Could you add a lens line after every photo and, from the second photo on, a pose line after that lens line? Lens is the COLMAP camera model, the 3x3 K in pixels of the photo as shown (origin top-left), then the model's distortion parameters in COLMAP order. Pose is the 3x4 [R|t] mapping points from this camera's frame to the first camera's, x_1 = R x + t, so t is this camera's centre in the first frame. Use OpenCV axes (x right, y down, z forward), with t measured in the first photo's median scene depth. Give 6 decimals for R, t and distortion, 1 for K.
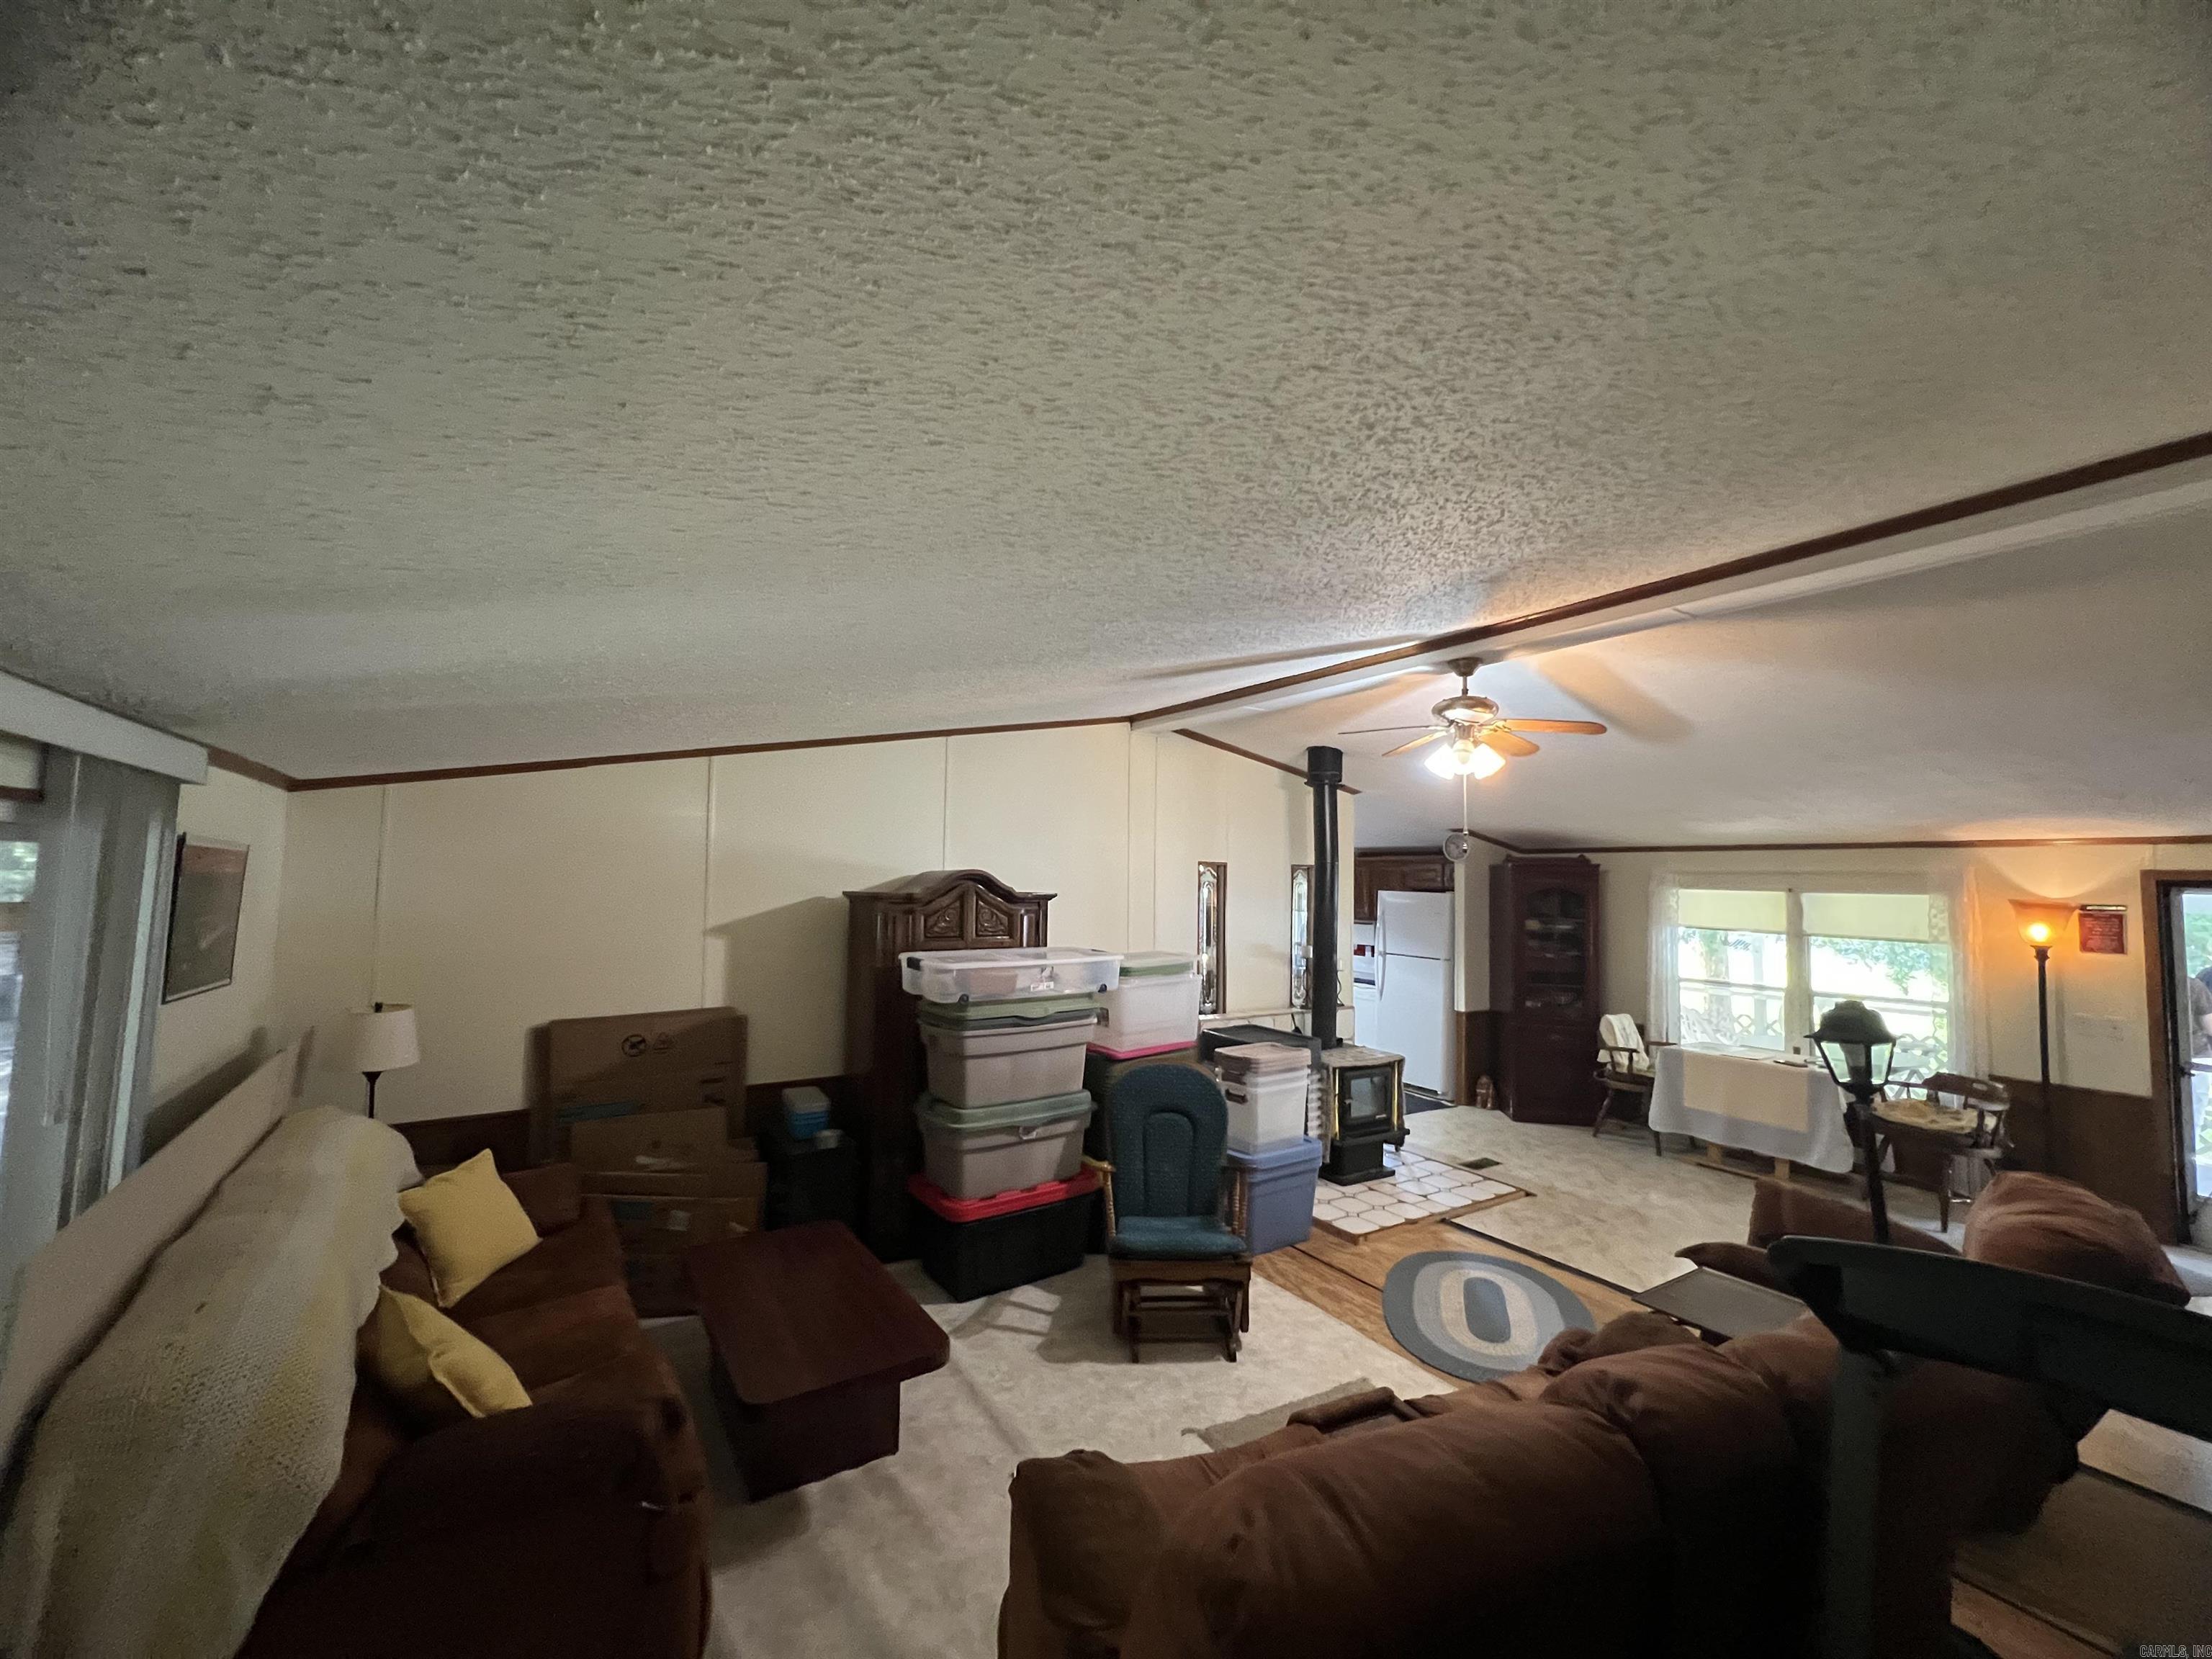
lens RADIAL K [[888.5, 0, 1105.2], [0, 888.5, 825.7], [0, 0, 1]] dist [-0.002757, 0.000439]
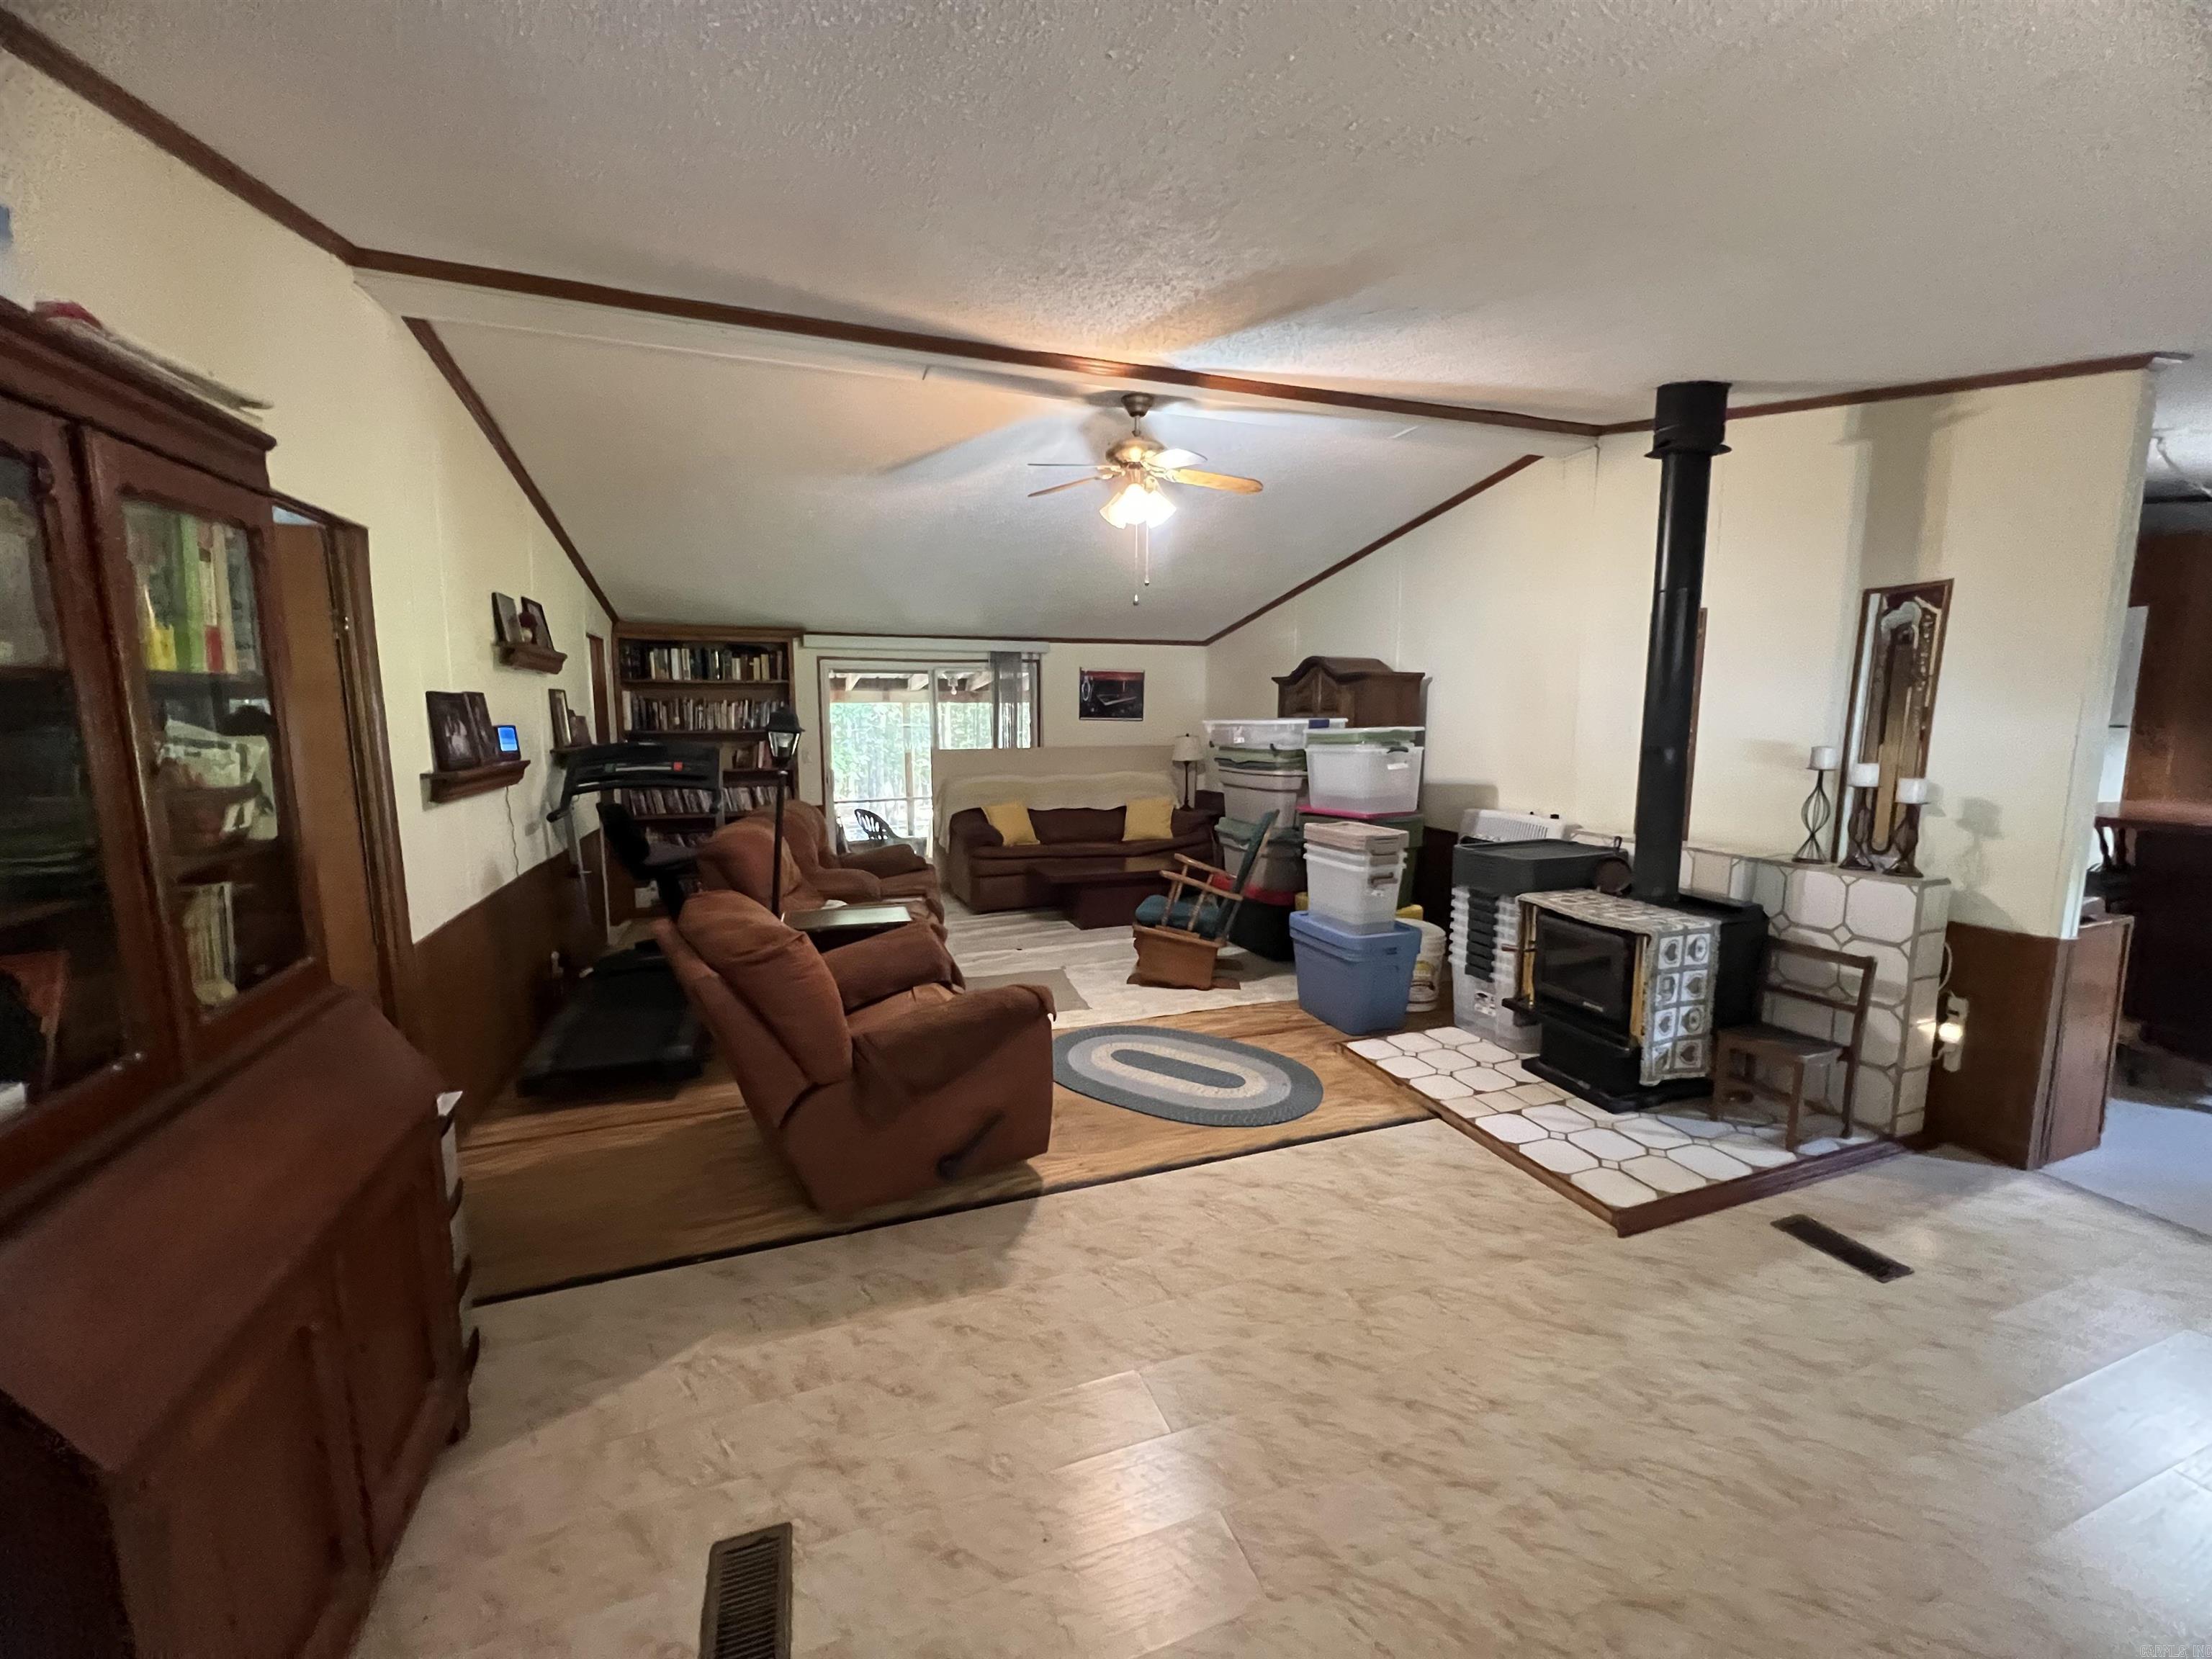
lens RADIAL K [[888.5, 0, 1104.9], [0, 888.5, 828.4], [0, 0, 1]] dist [-0.002757, 0.000439]
pose [[-0.217505, 0.113193, -0.969474, 1.103606], [0.058341, 0.992985, 0.102849, 0.137459], [0.974314, -0.034190, -0.222582, 0.924034]]
